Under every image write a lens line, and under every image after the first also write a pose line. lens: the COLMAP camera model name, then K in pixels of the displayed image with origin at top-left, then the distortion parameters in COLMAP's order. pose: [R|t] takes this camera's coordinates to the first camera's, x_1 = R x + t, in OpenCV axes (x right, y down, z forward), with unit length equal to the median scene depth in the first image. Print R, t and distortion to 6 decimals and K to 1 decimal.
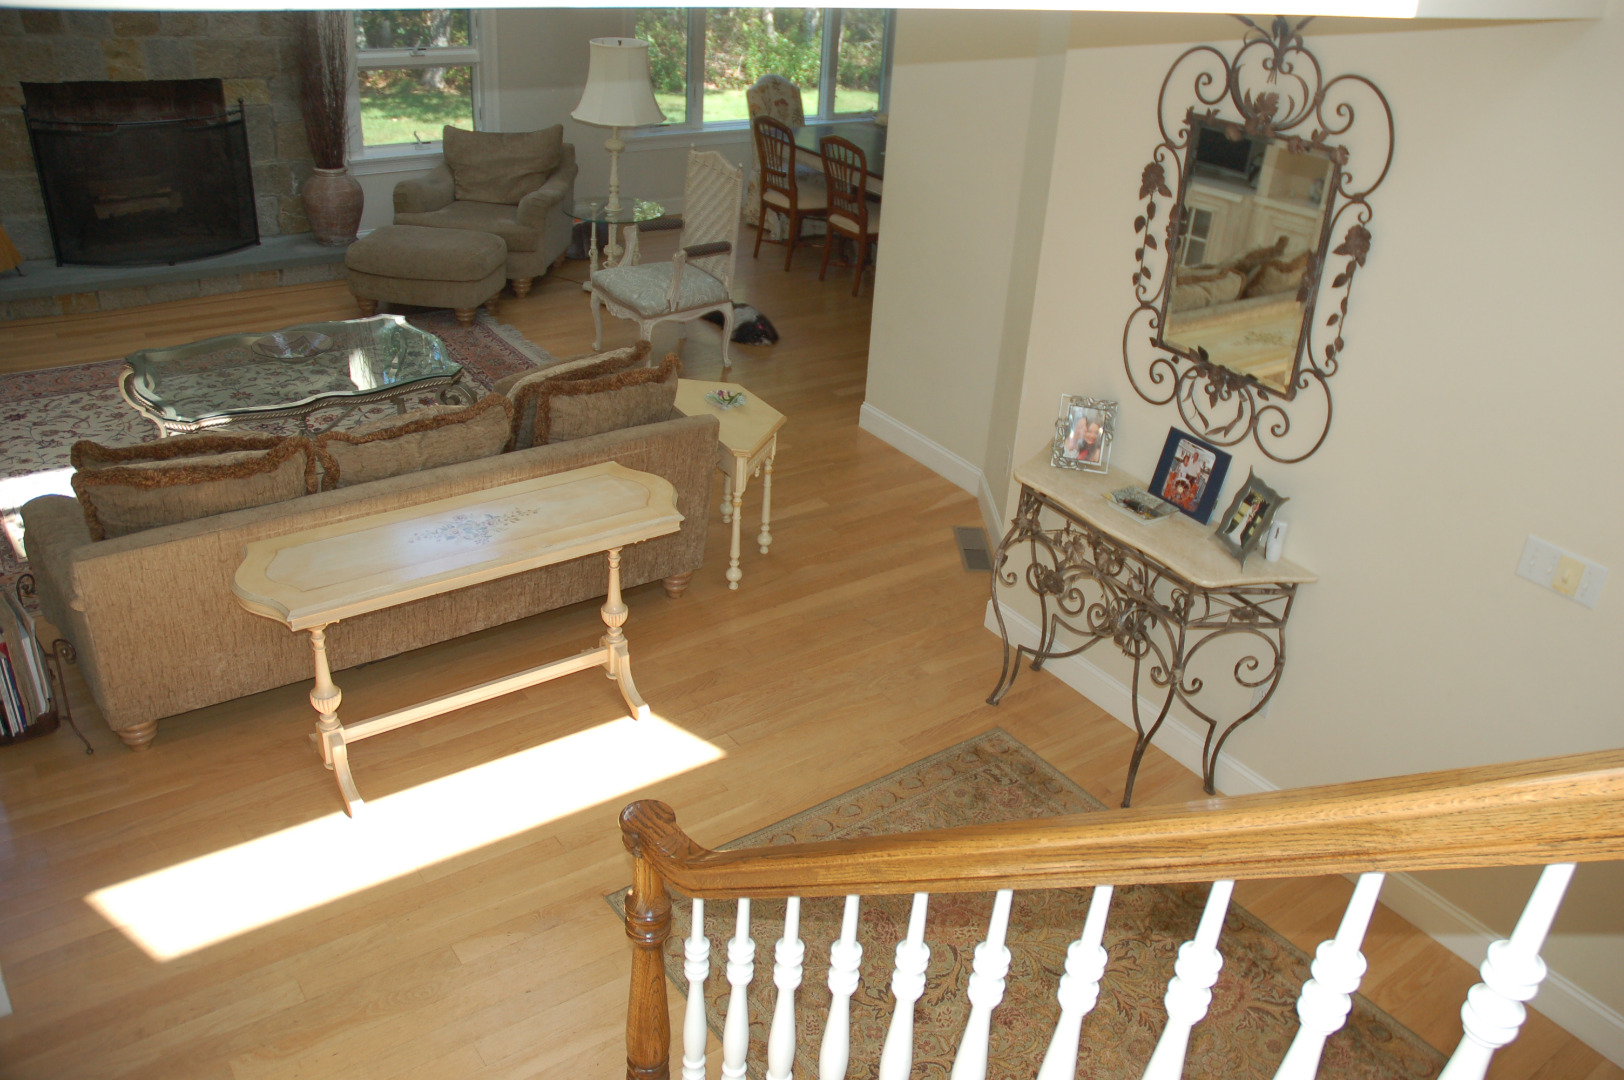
lens RADIAL K [[1322.6, 0, 883.8], [0, 1322.6, 525.9], [0, 0, 1]] dist [-0.155469, 0.163548]
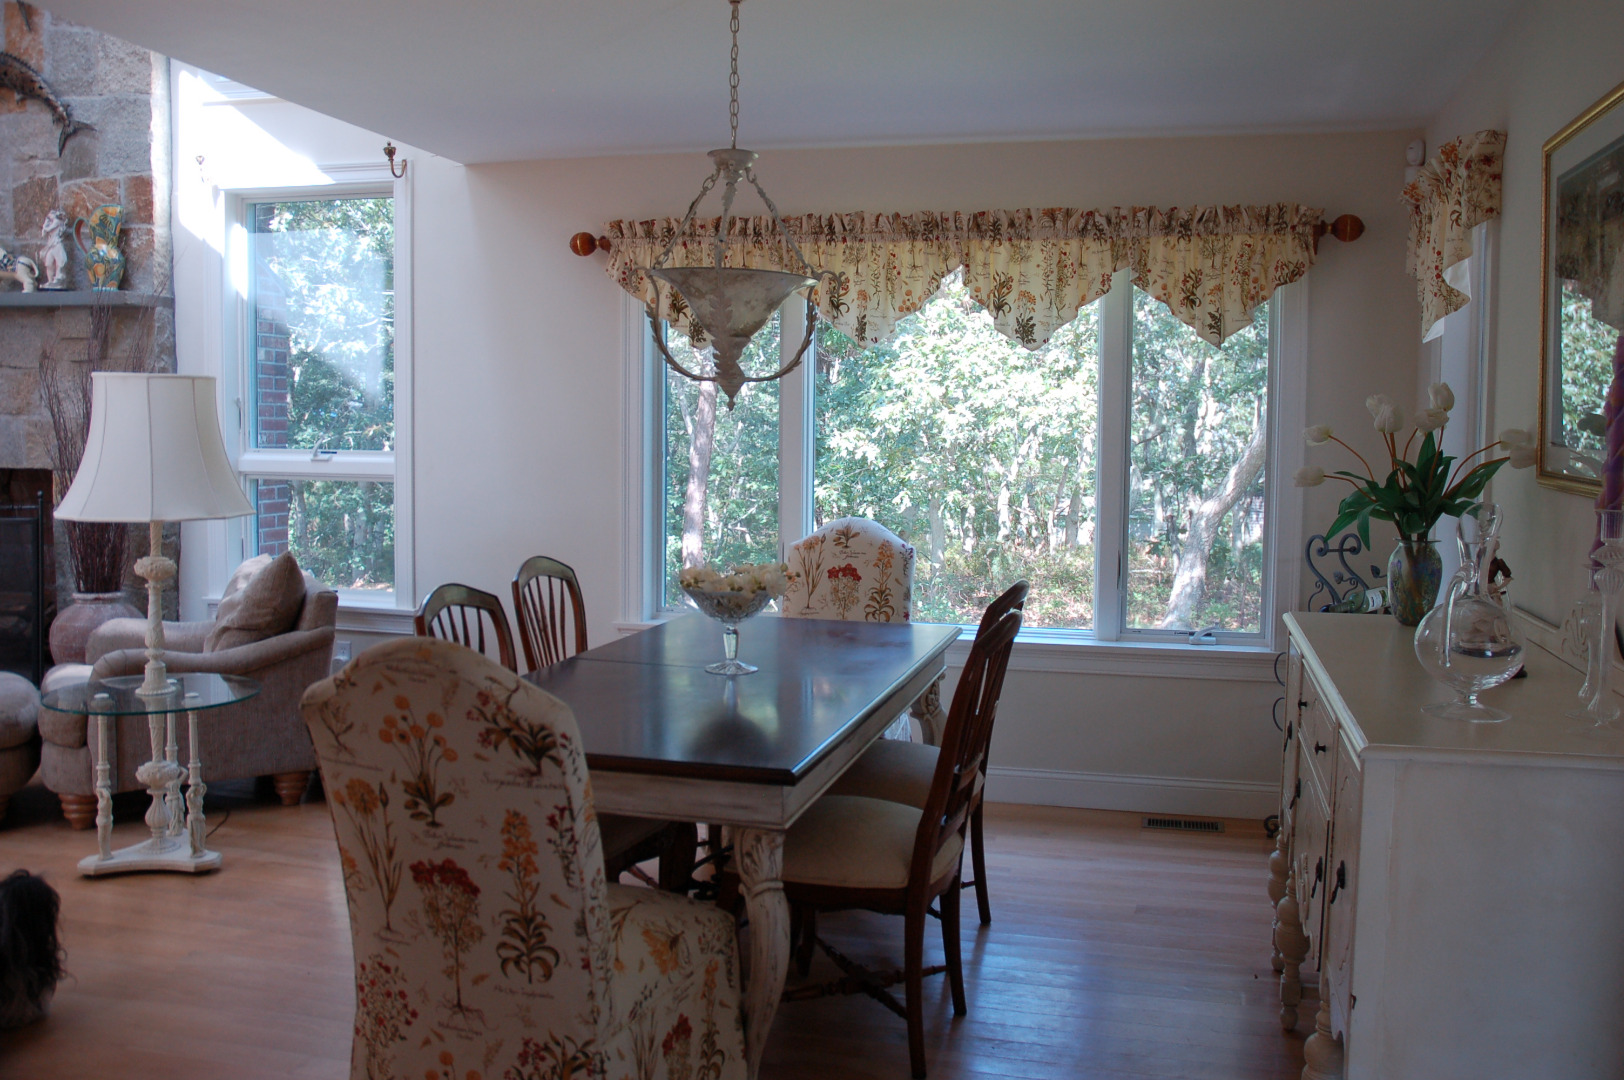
lens RADIAL K [[1322.6, 0, 902.1], [0, 1322.6, 515.4], [0, 0, 1]] dist [-0.155469, 0.163548]
pose [[0.636212, -0.022129, -0.771197, 0.390953], [-0.324267, 0.899343, -0.293315, -0.270263], [0.700061, 0.436684, 0.564997, 0.945252]]
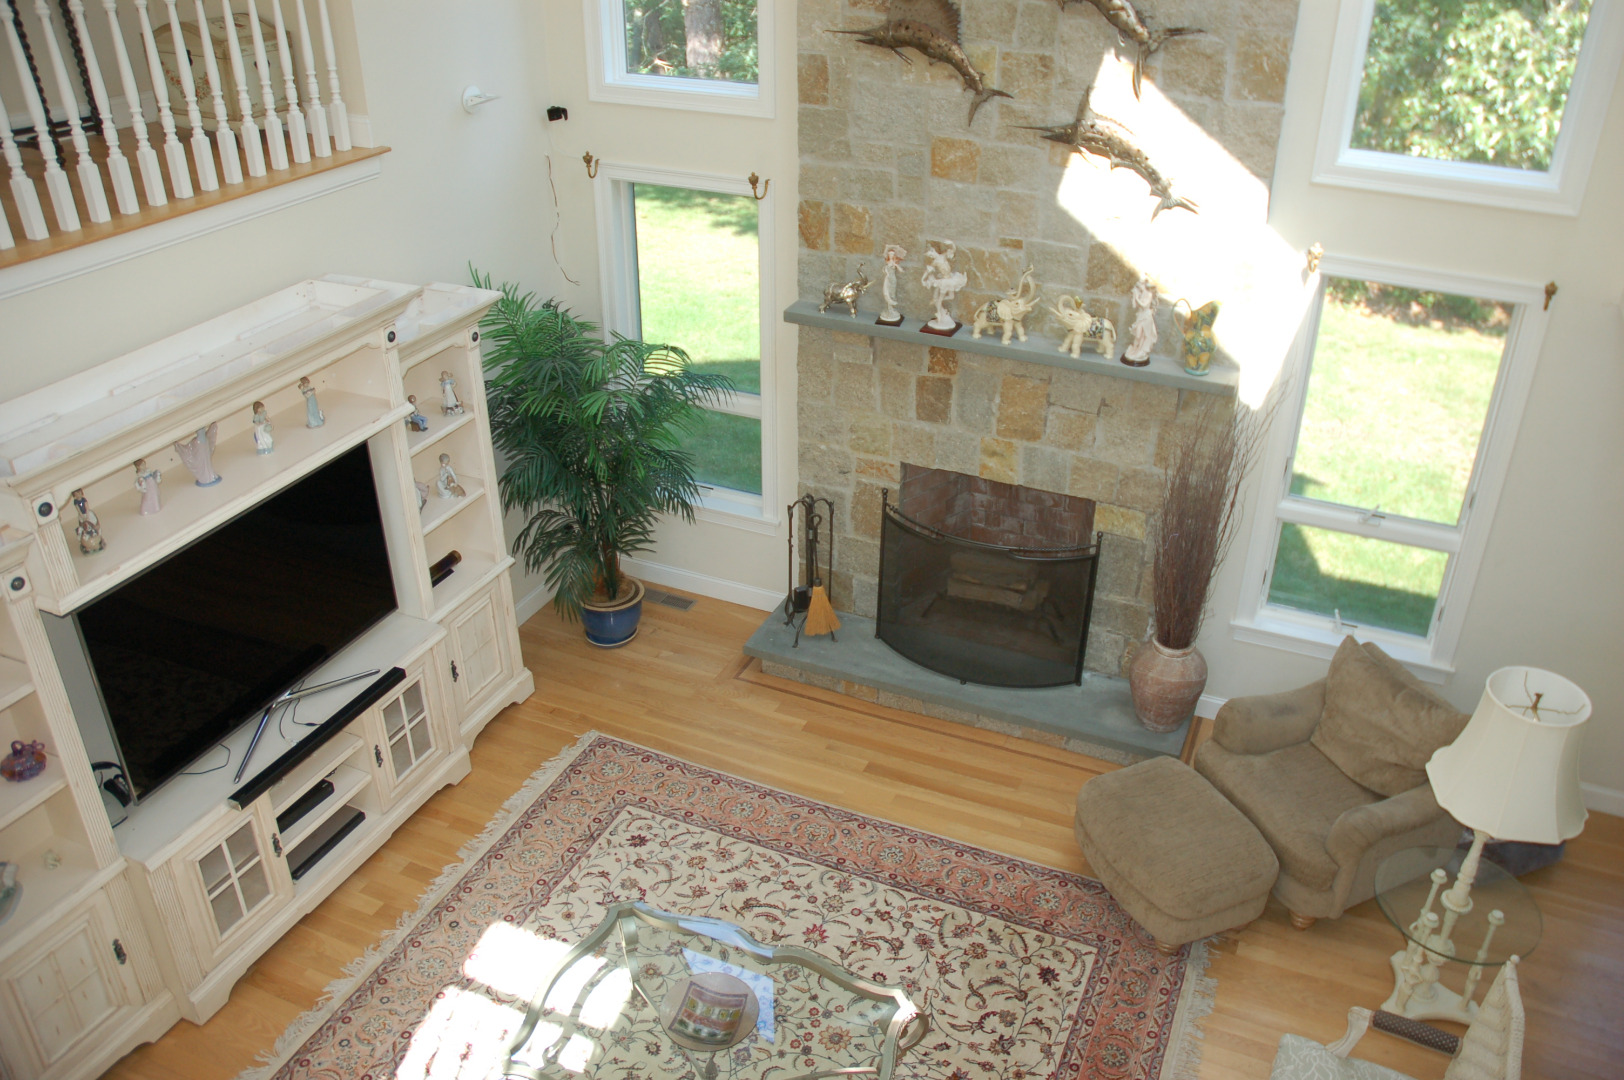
lens RADIAL K [[1322.6, 0, 873.6], [0, 1322.6, 529.3], [0, 0, 1]] dist [-0.155469, 0.163548]
pose [[0.505402, 0.356768, -0.785675, 0.074776], [-0.385761, 0.907885, 0.164113, -0.420894], [0.771853, 0.220140, 0.596474, 0.398213]]
